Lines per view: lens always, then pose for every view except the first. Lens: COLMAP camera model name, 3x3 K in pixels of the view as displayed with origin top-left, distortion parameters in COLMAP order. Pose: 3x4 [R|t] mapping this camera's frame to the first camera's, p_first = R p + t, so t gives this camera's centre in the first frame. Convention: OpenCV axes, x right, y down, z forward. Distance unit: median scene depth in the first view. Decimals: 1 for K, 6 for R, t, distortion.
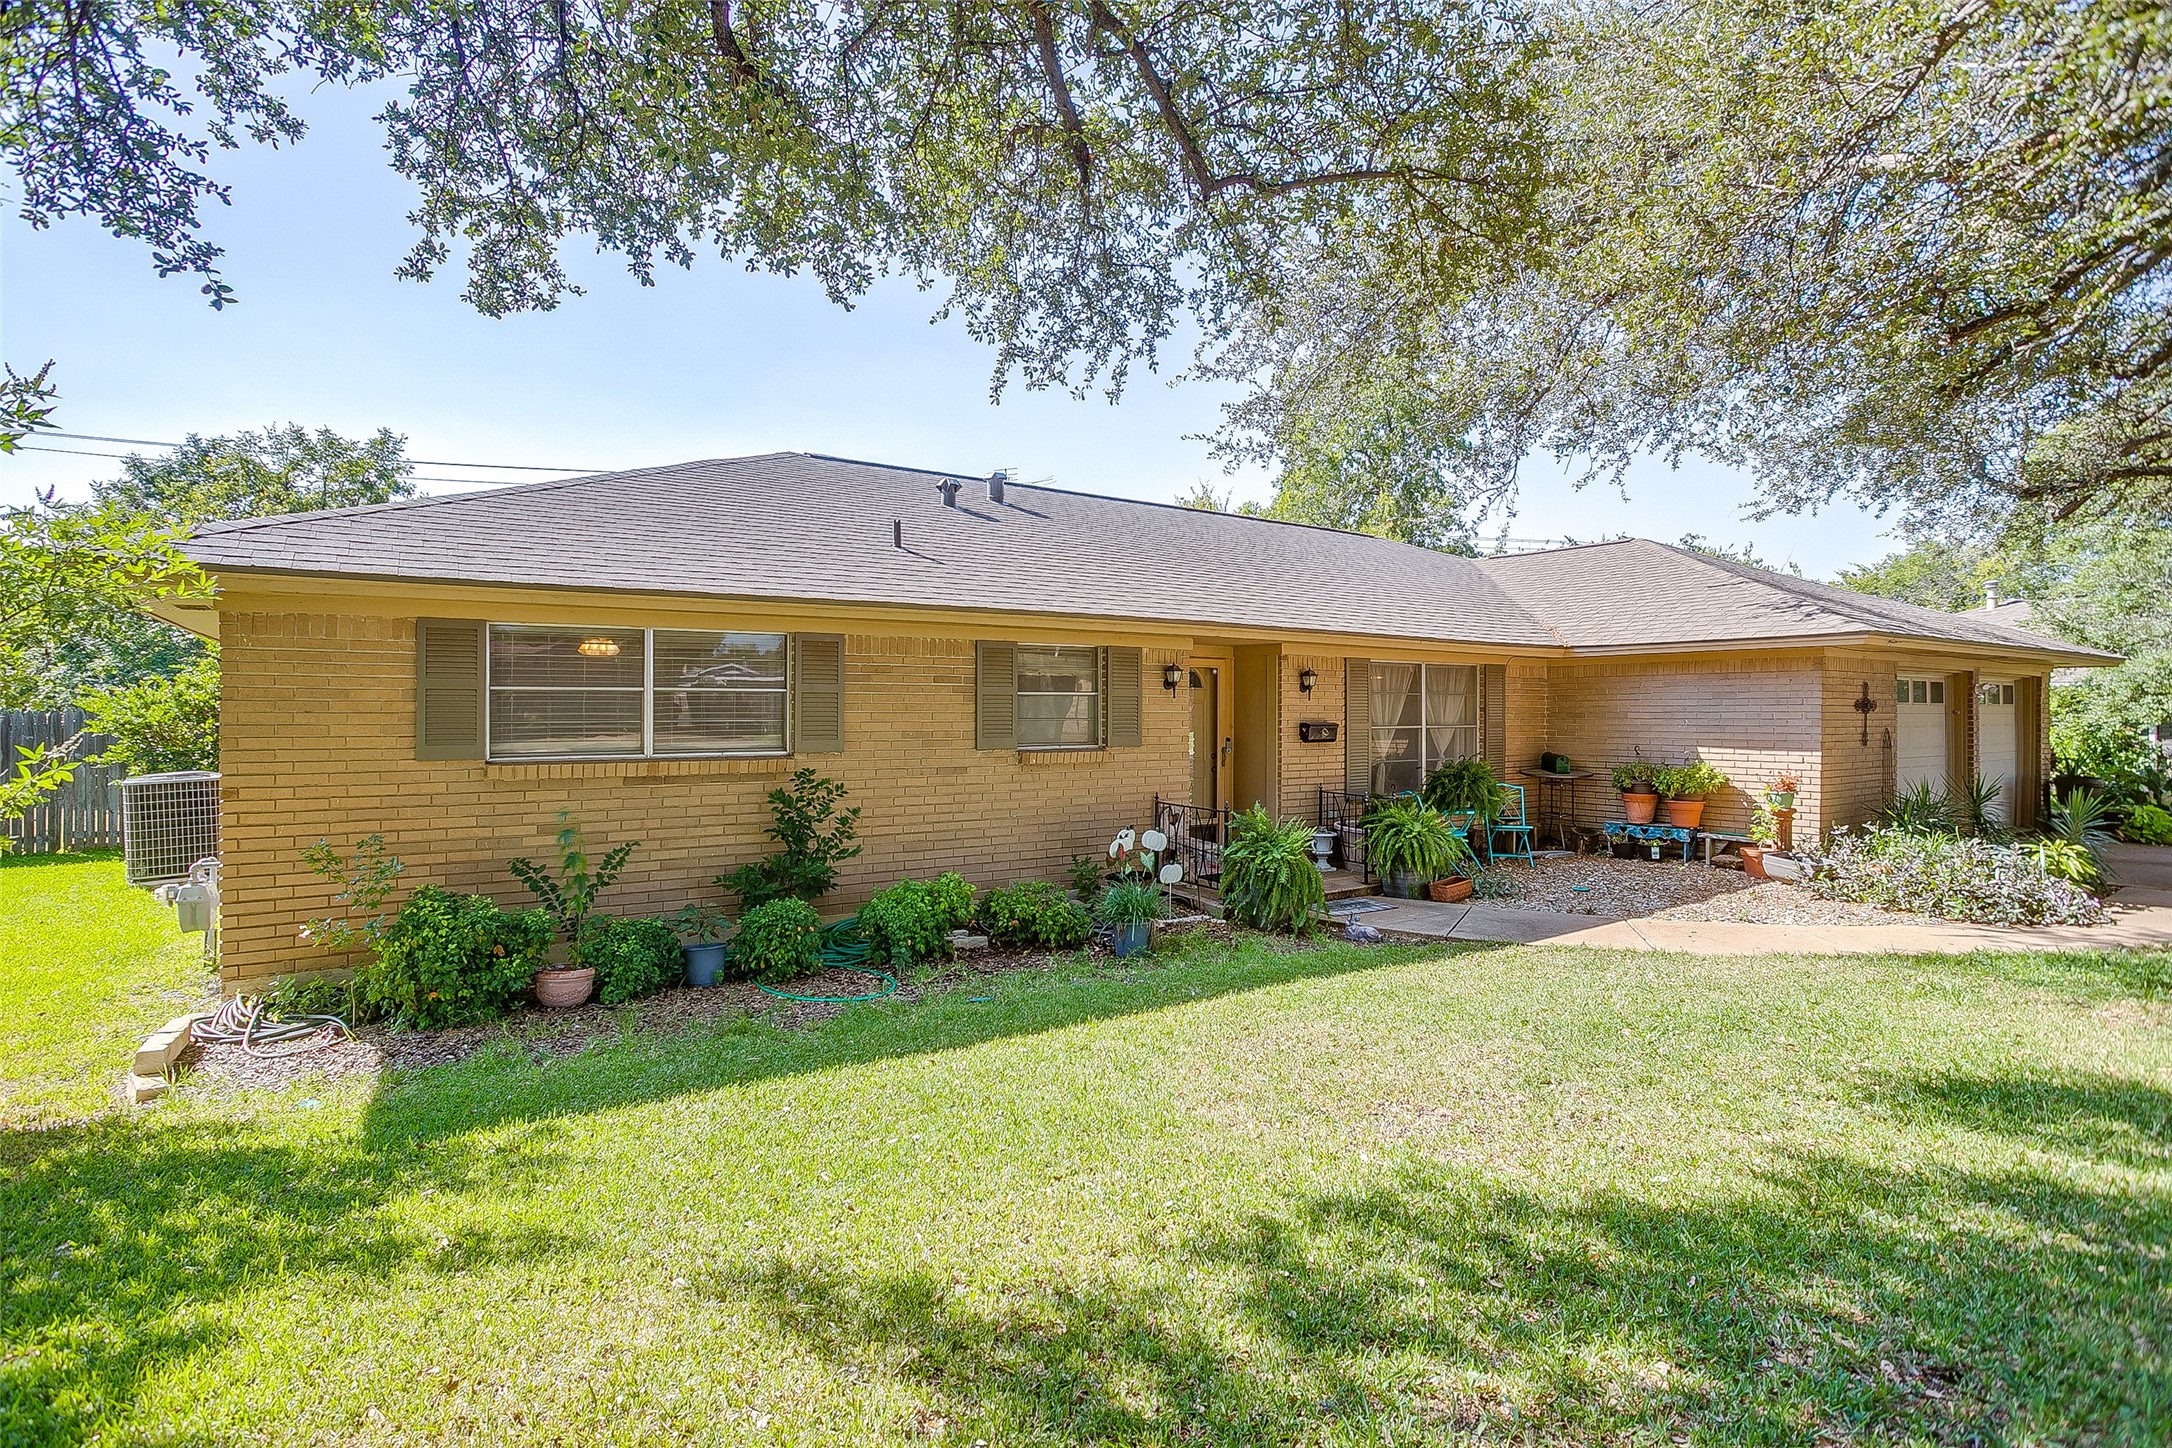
lens RADIAL K [[1093.1, 0, 1087.2], [0, 1093.1, 720.2], [0, 0, 1]] dist [-0.000755, -0.000013]
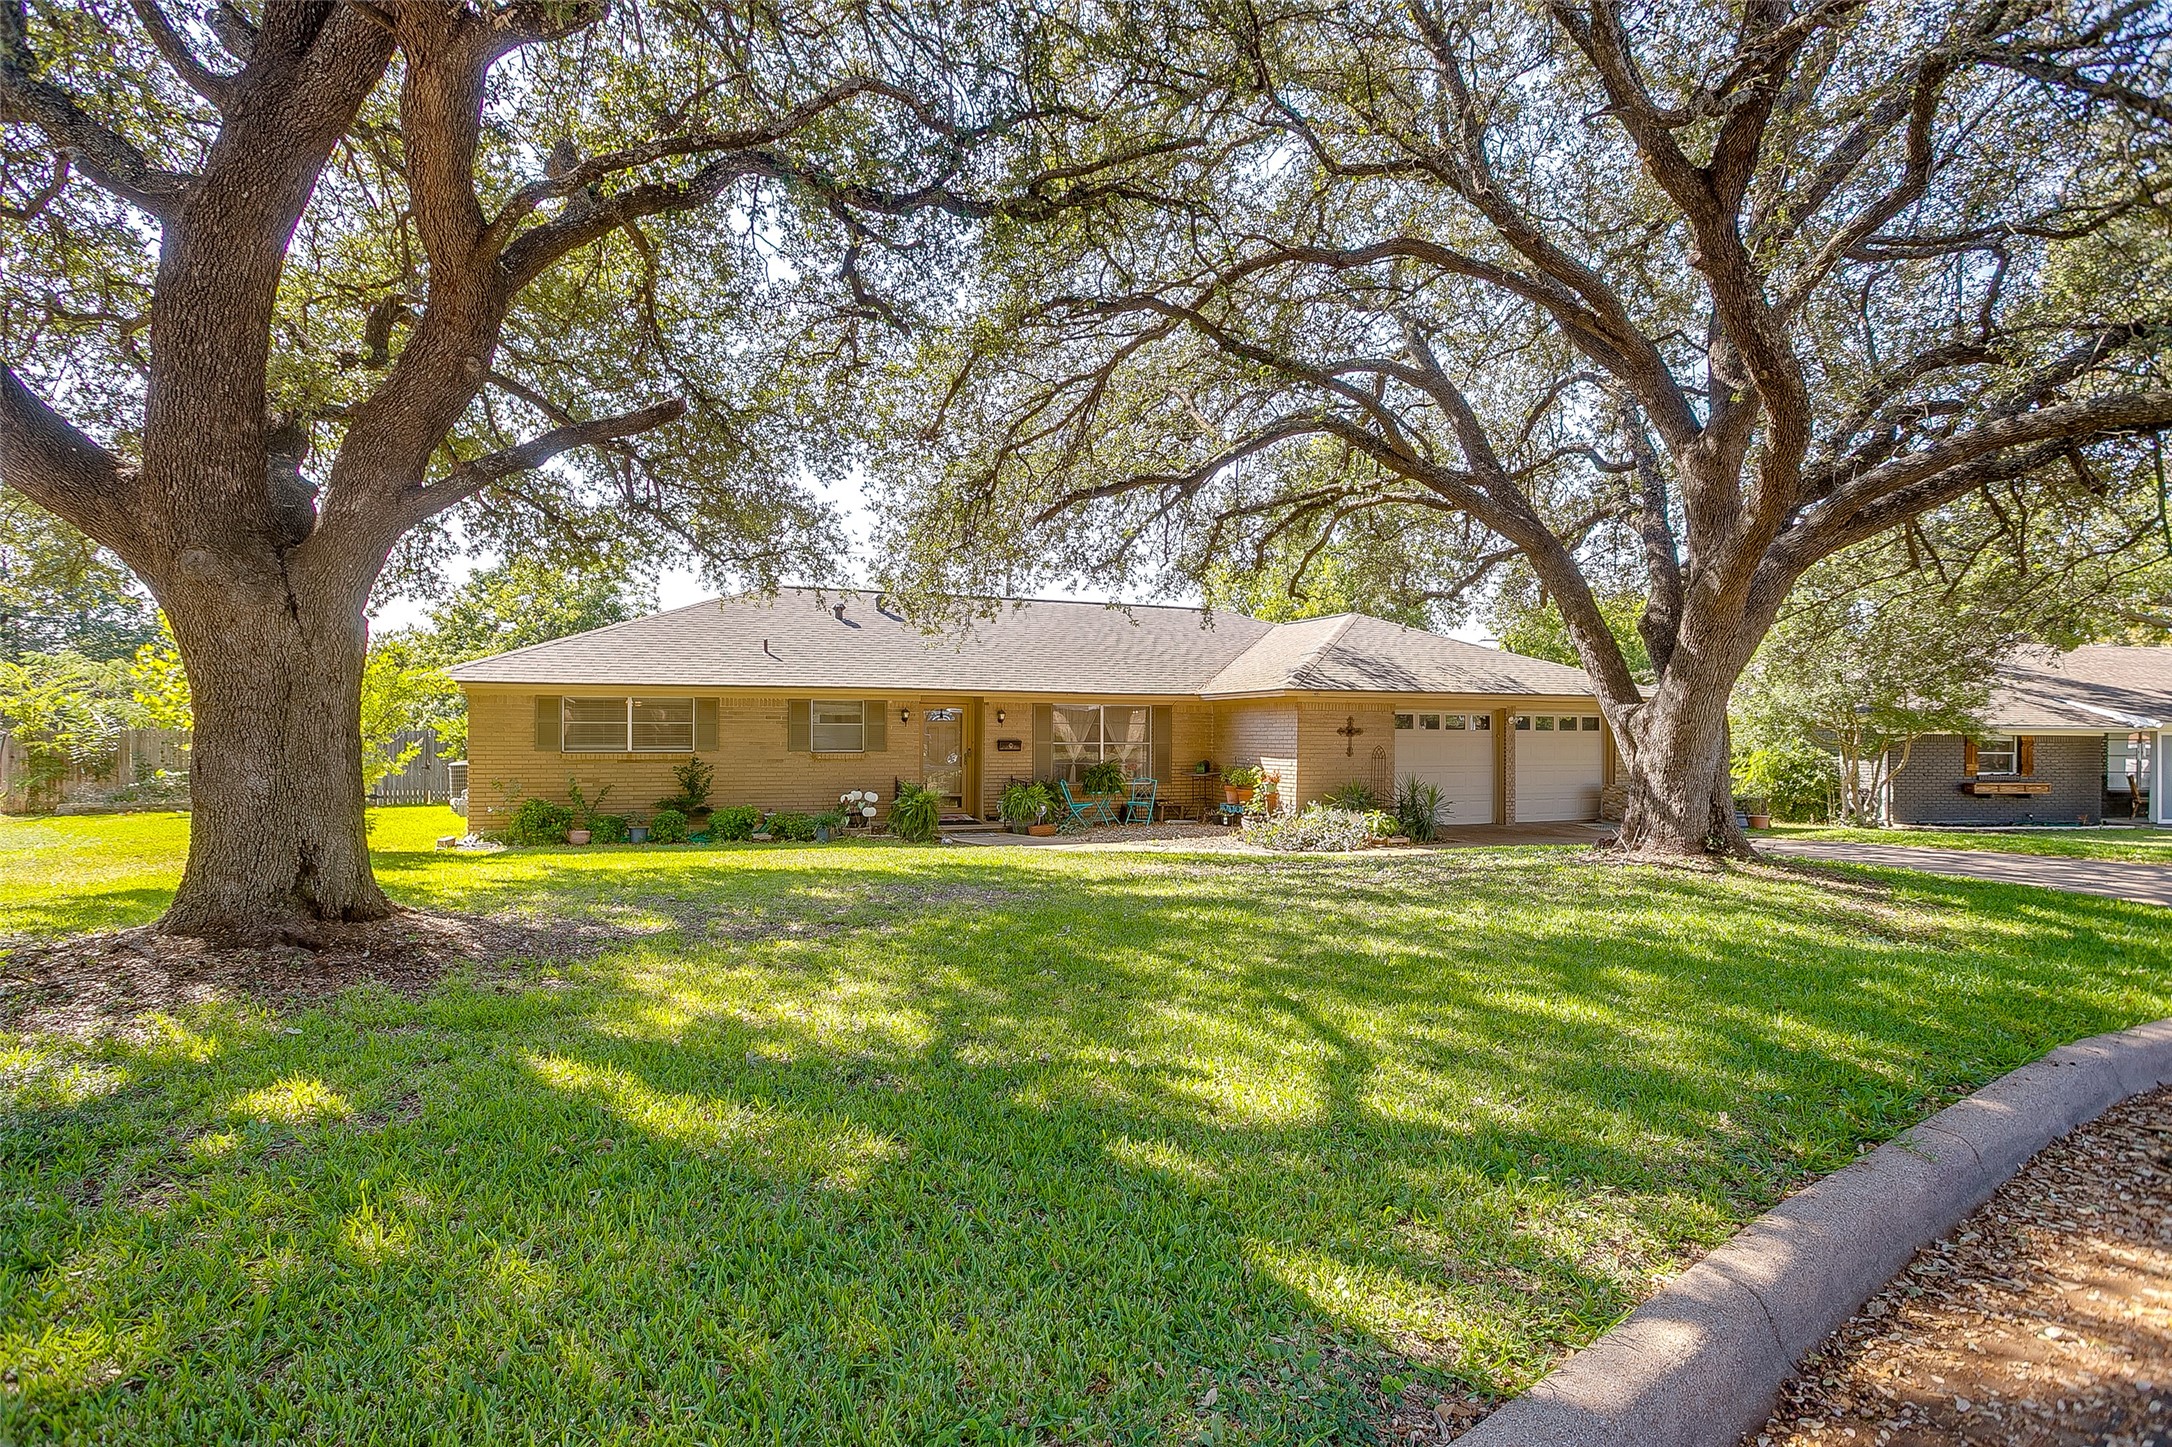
lens RADIAL K [[1093.1, 0, 1084.9], [0, 1093.1, 726.7], [0, 0, 1]] dist [-0.000755, -0.000013]
pose [[0.984089, 0.005139, -0.177602, 0.660830], [-0.006404, 0.999958, -0.006545, -0.008228], [0.177561, 0.007578, 0.984081, -0.768252]]
